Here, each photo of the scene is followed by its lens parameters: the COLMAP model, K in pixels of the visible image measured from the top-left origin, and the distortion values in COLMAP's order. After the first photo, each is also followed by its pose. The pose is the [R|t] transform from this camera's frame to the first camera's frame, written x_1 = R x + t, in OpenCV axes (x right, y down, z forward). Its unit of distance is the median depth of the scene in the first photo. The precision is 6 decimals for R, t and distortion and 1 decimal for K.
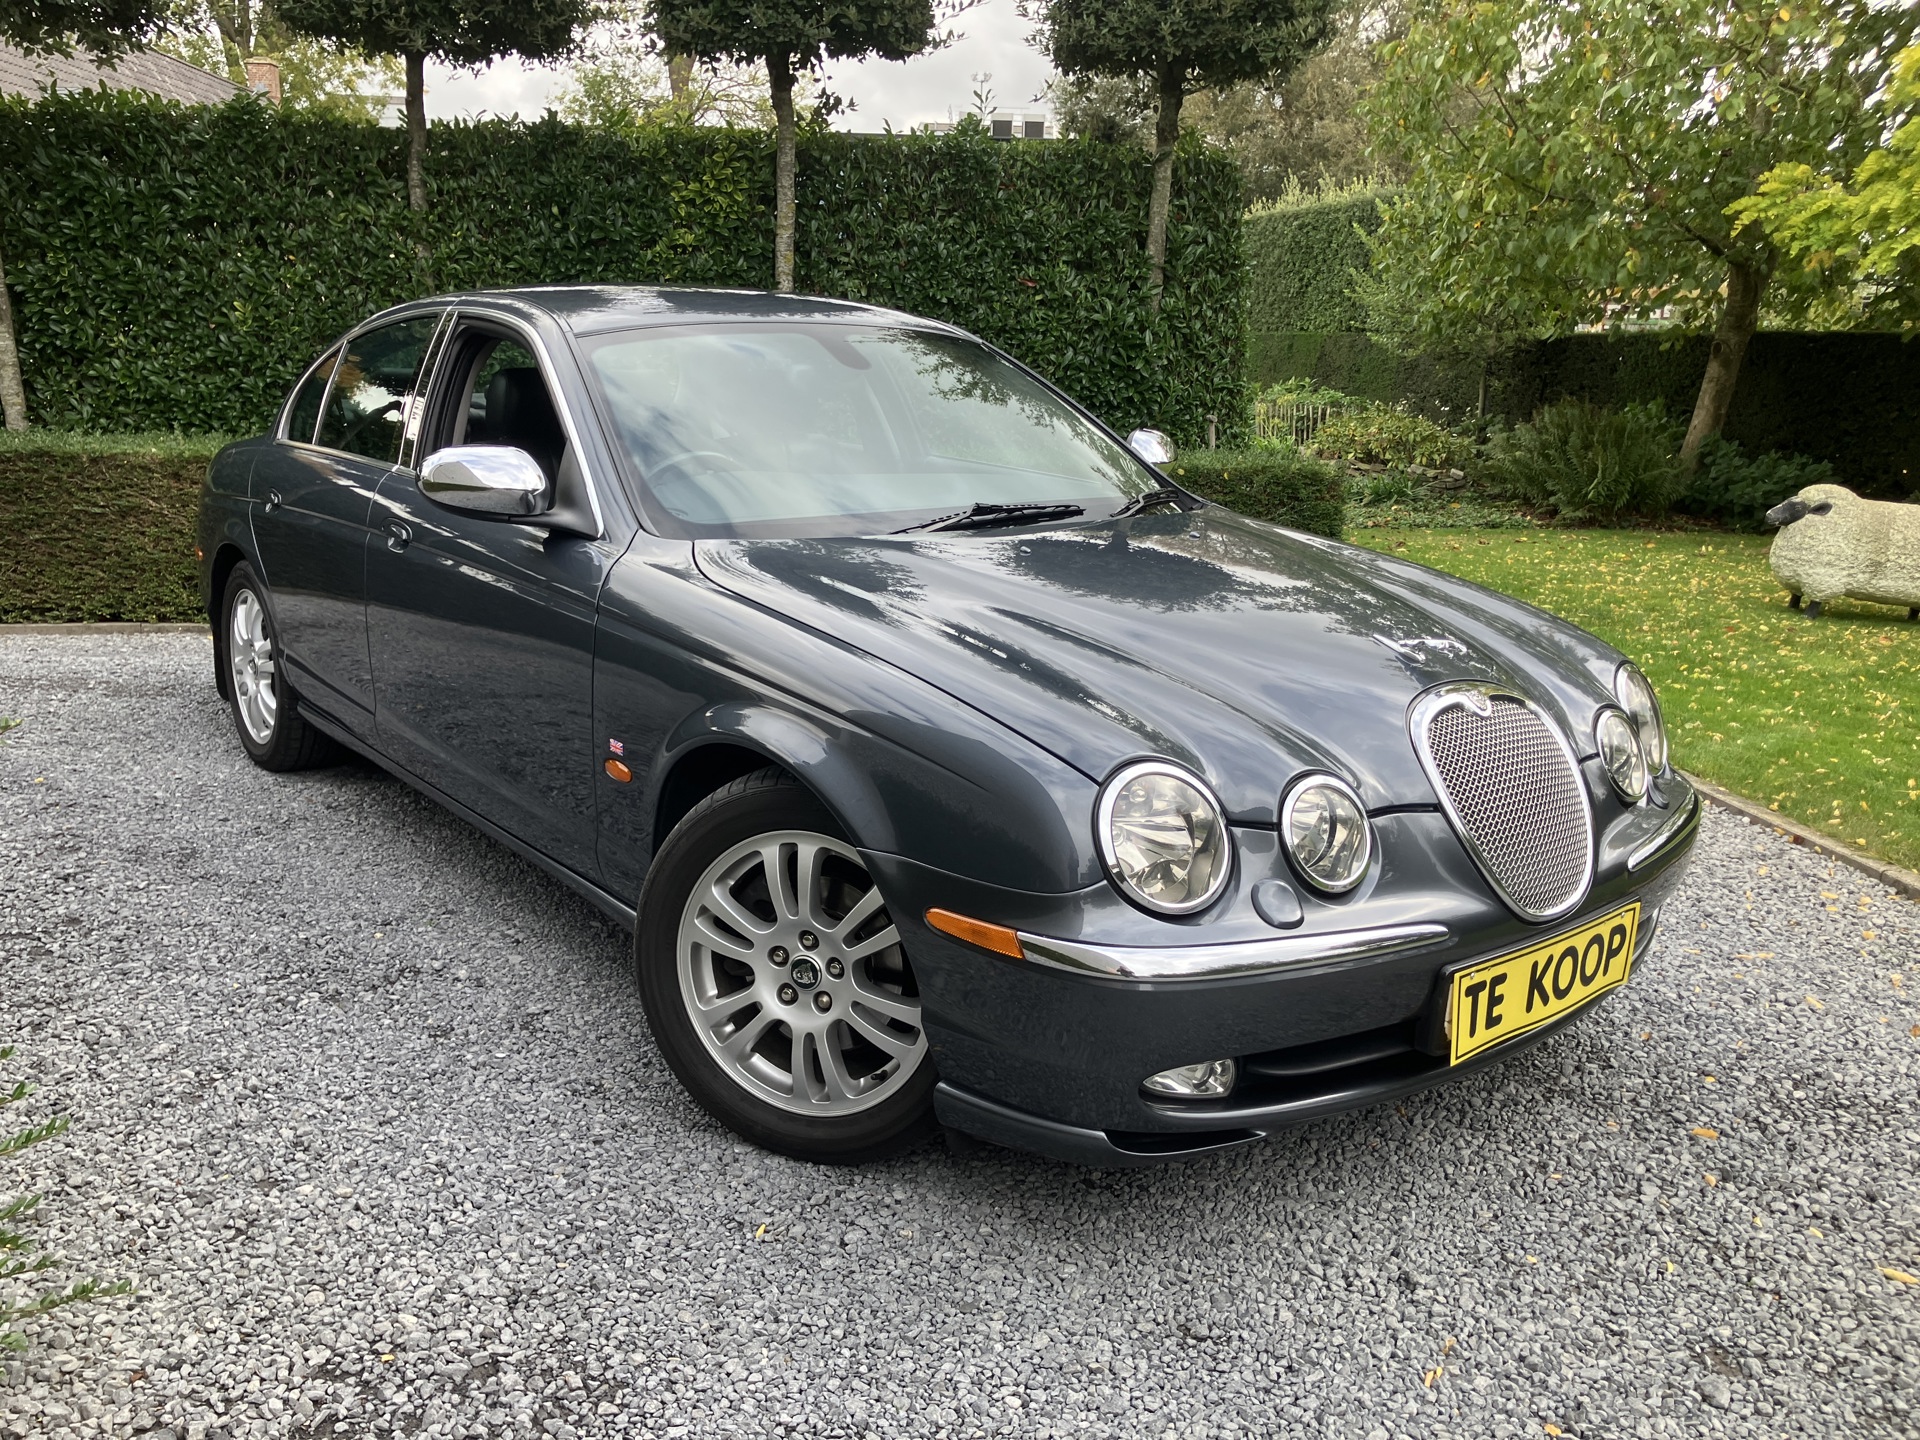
lens RADIAL K [[1569.8, 0, 934.1], [0, 1569.8, 795.1], [0, 0, 1]] dist [-0.013877, 0.043684]
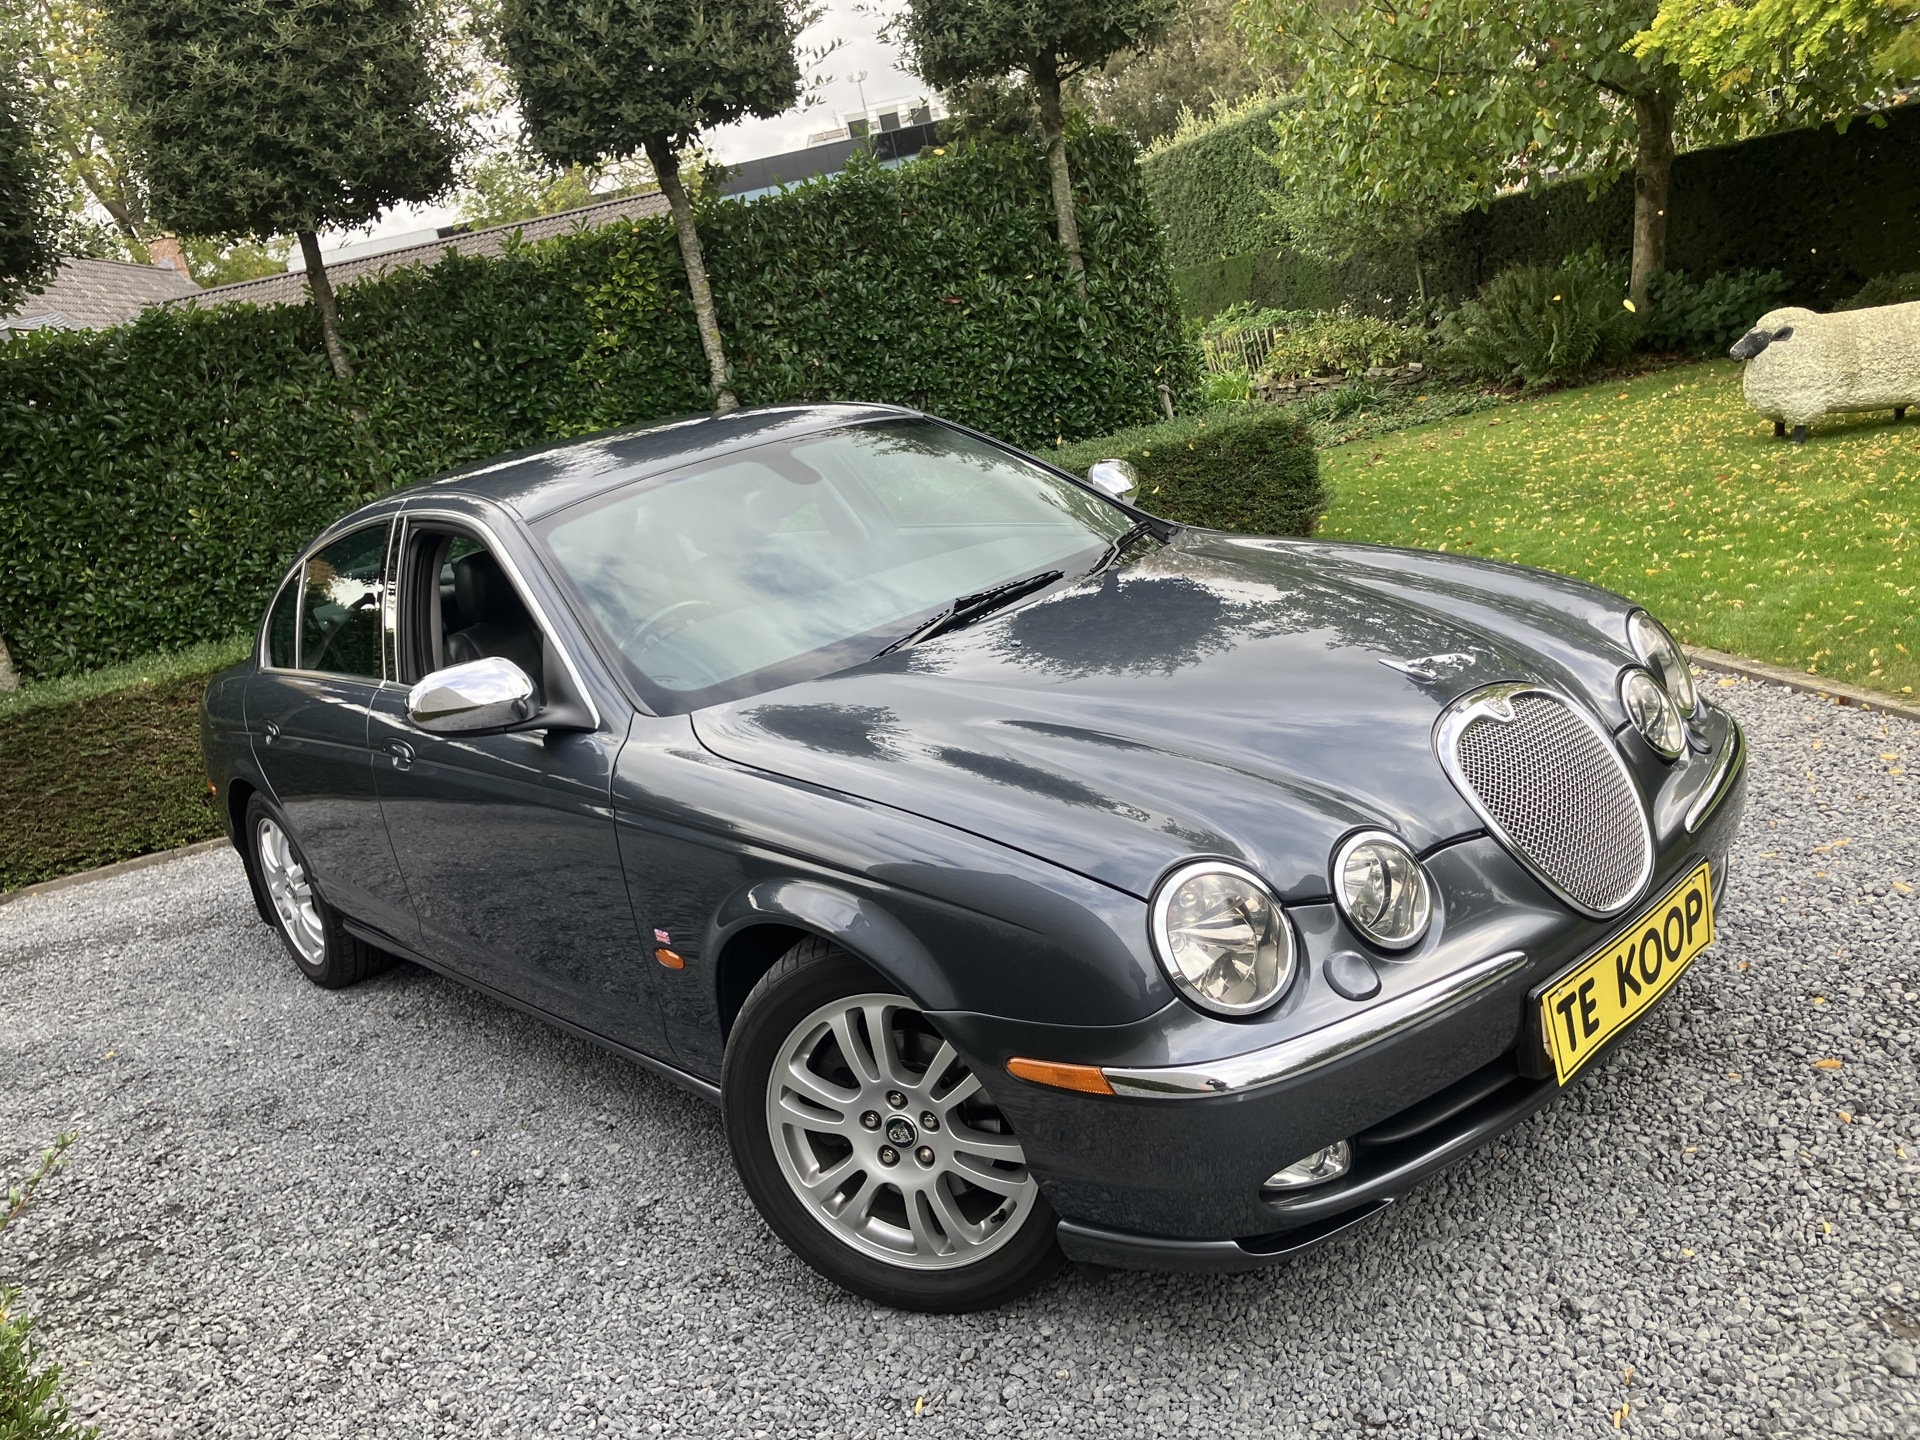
lens RADIAL K [[1564.4, 0, 960.0], [0, 1564.4, 720.0], [0, 0, 1]] dist [0.001834, 0.013353]
pose [[0.971744, -0.235802, -0.010533, 0.022406], [0.235717, 0.971783, -0.008670, -0.106130], [0.012281, 0.005943, 0.999907, 0.008838]]
